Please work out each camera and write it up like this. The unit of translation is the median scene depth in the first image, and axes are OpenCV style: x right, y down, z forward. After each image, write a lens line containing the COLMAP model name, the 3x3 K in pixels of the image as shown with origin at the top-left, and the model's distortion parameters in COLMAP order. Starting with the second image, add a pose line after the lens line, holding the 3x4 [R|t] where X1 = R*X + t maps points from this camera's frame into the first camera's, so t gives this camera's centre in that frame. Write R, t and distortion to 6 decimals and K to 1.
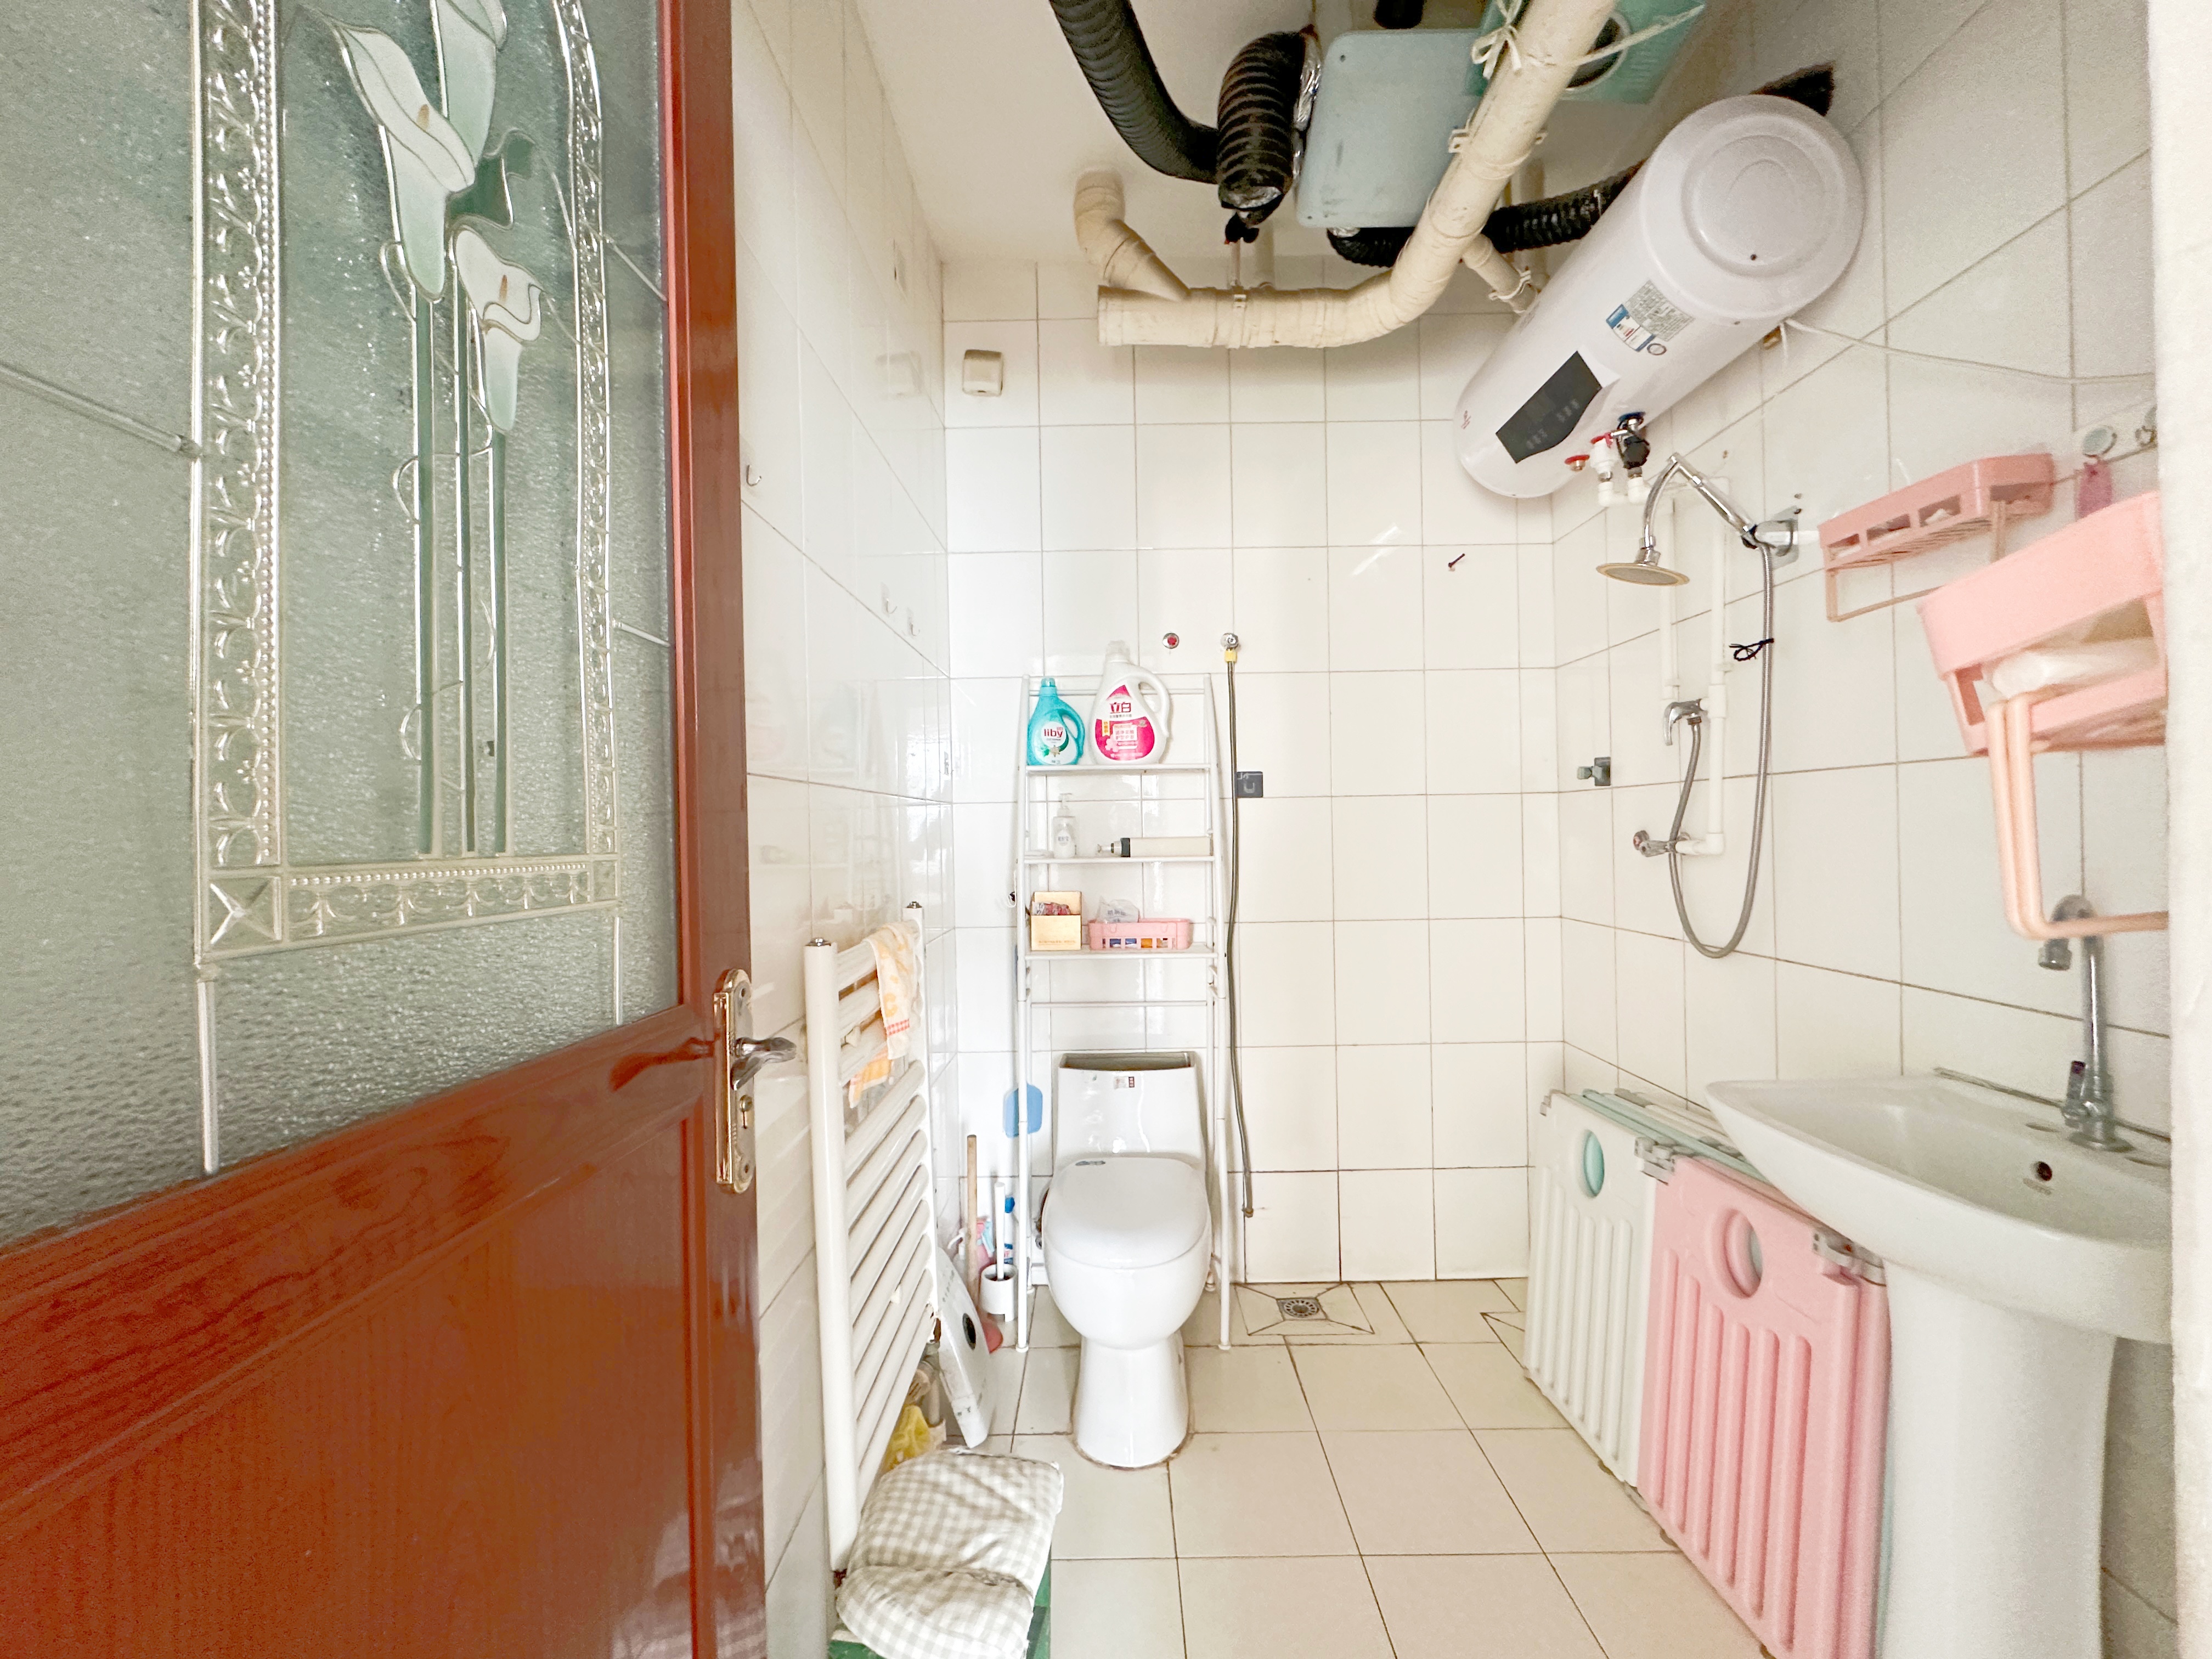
lens RADIAL K [[885.0, 0, 1103.3], [0, 885.0, 829.4], [0, 0, 1]] dist [0.000391, -0.000123]
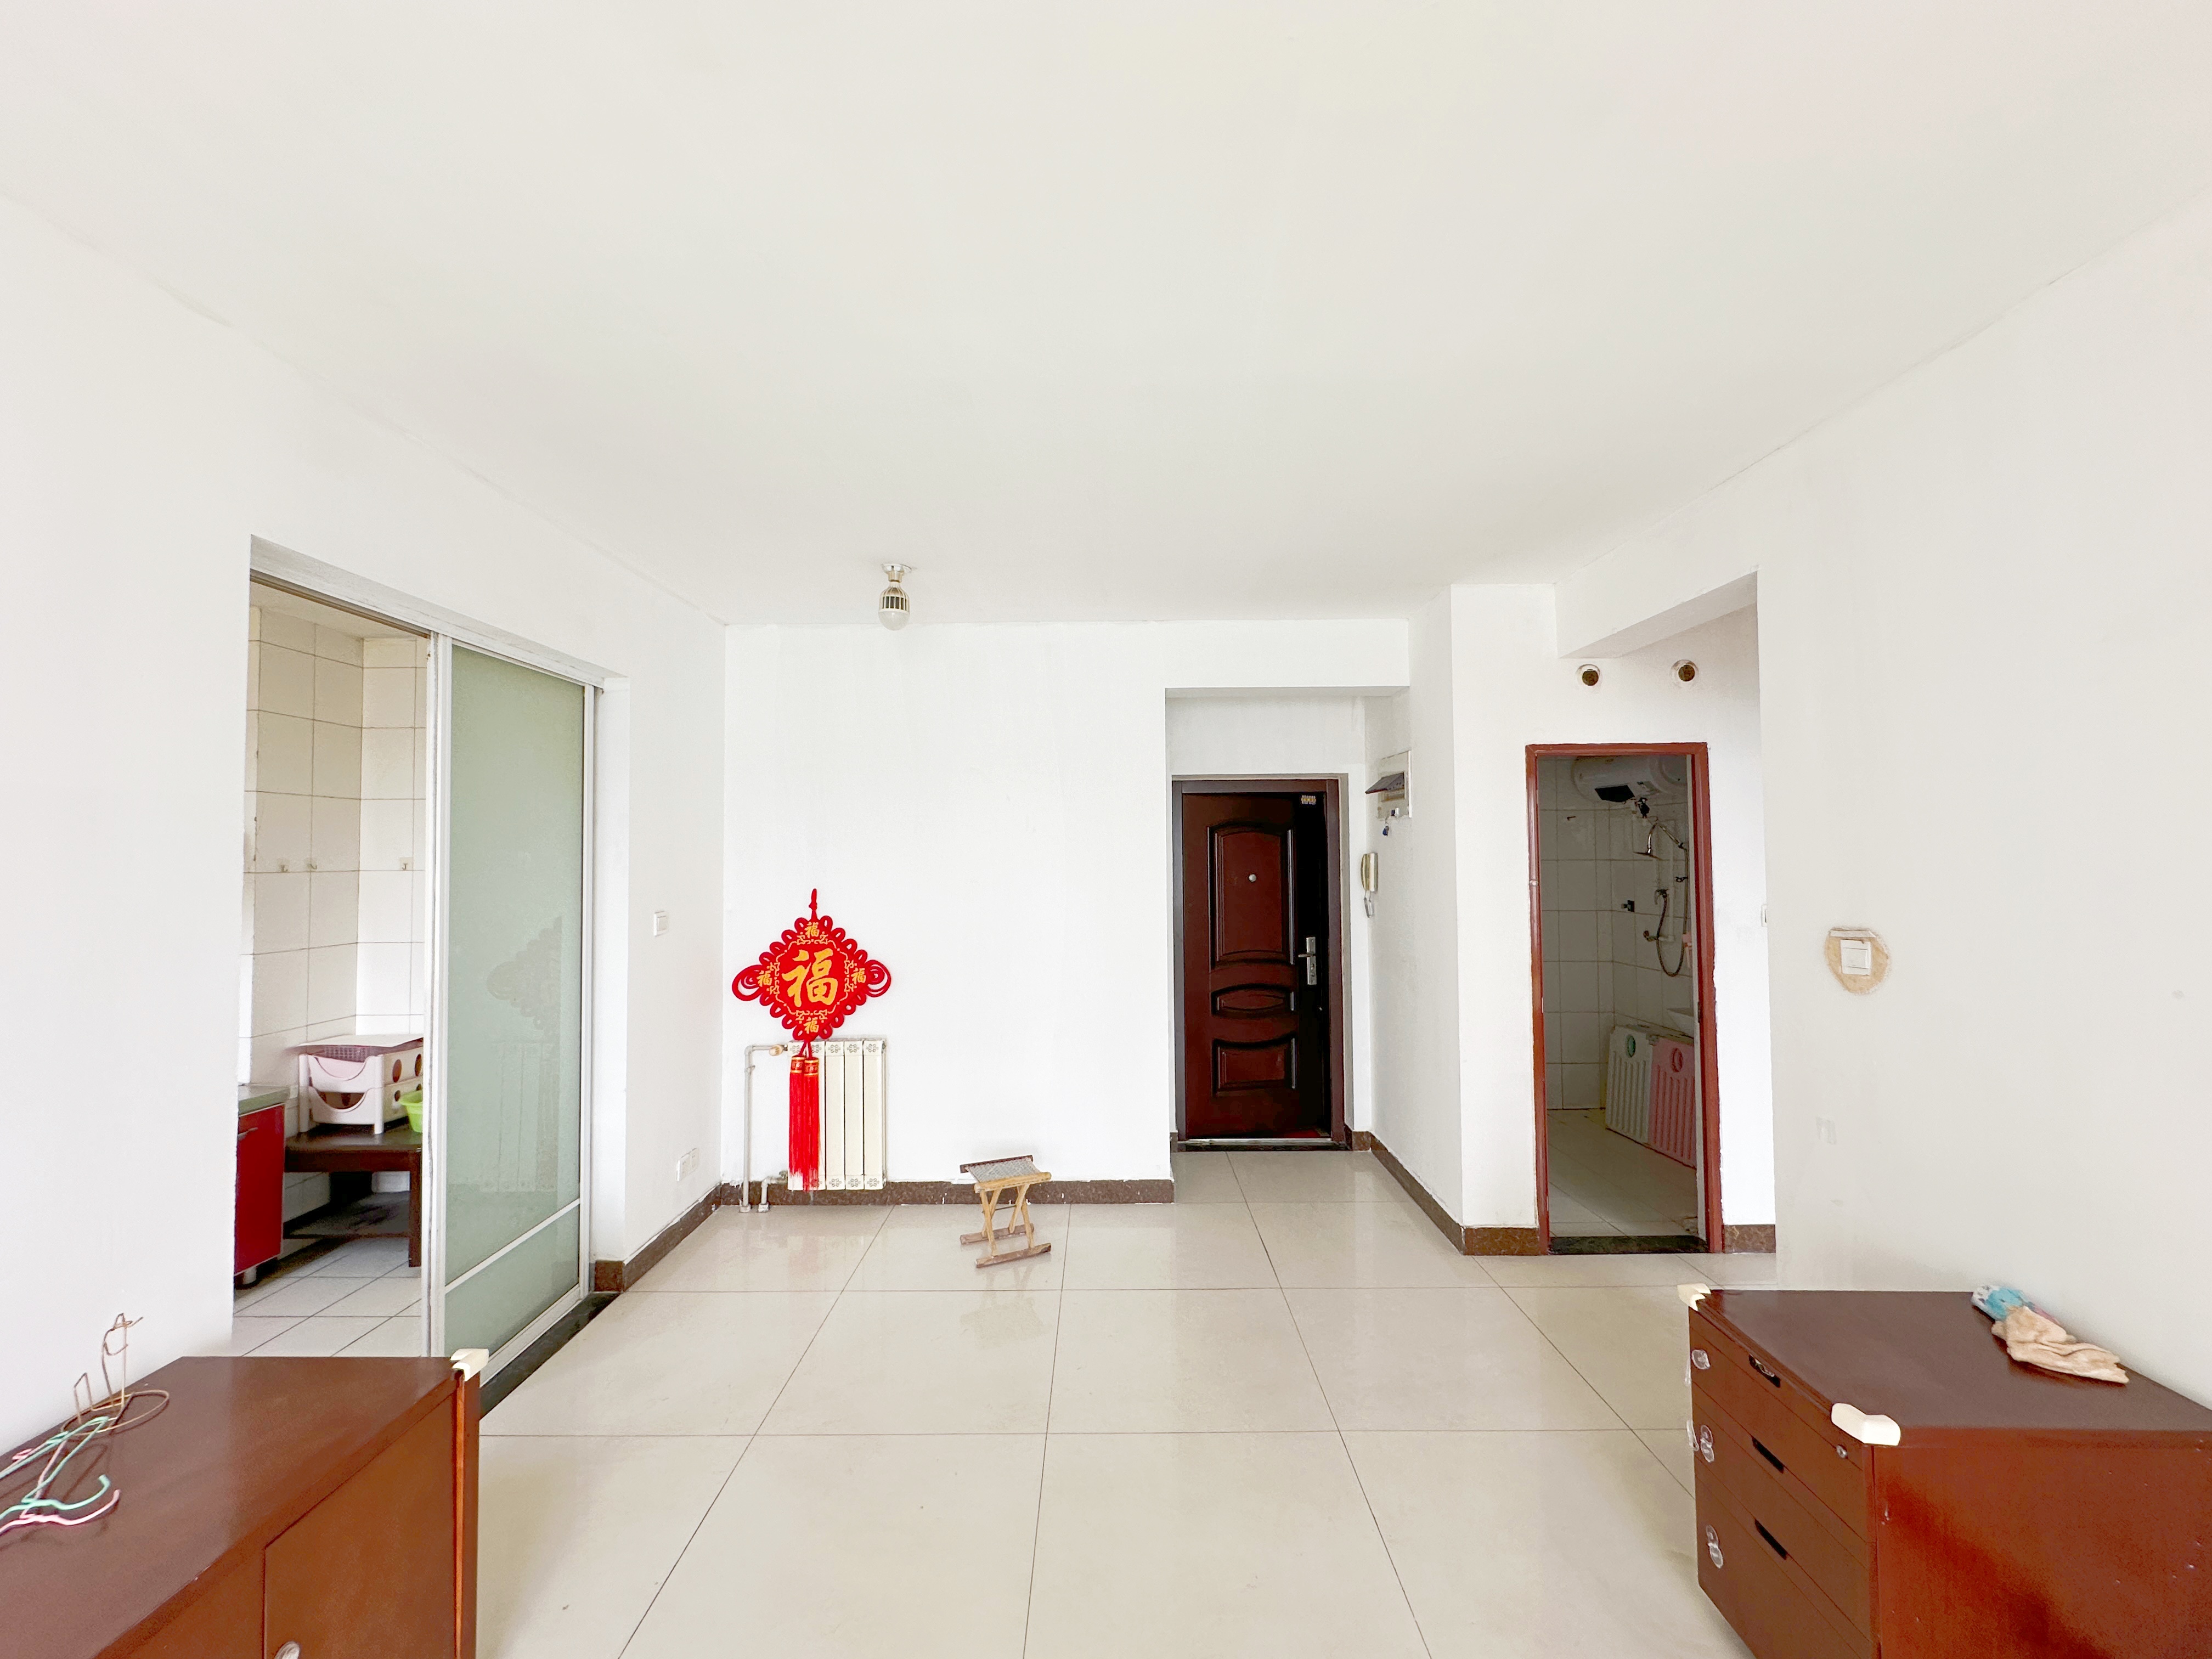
lens RADIAL K [[885.0, 0, 1103.3], [0, 885.0, 829.4], [0, 0, 1]] dist [0.000391, -0.000123]
pose [[0.999922, 0.008960, 0.008717, -1.259275], [-0.008742, 0.999656, -0.024710, -0.260650], [-0.008935, 0.024632, 0.999657, -1.984414]]
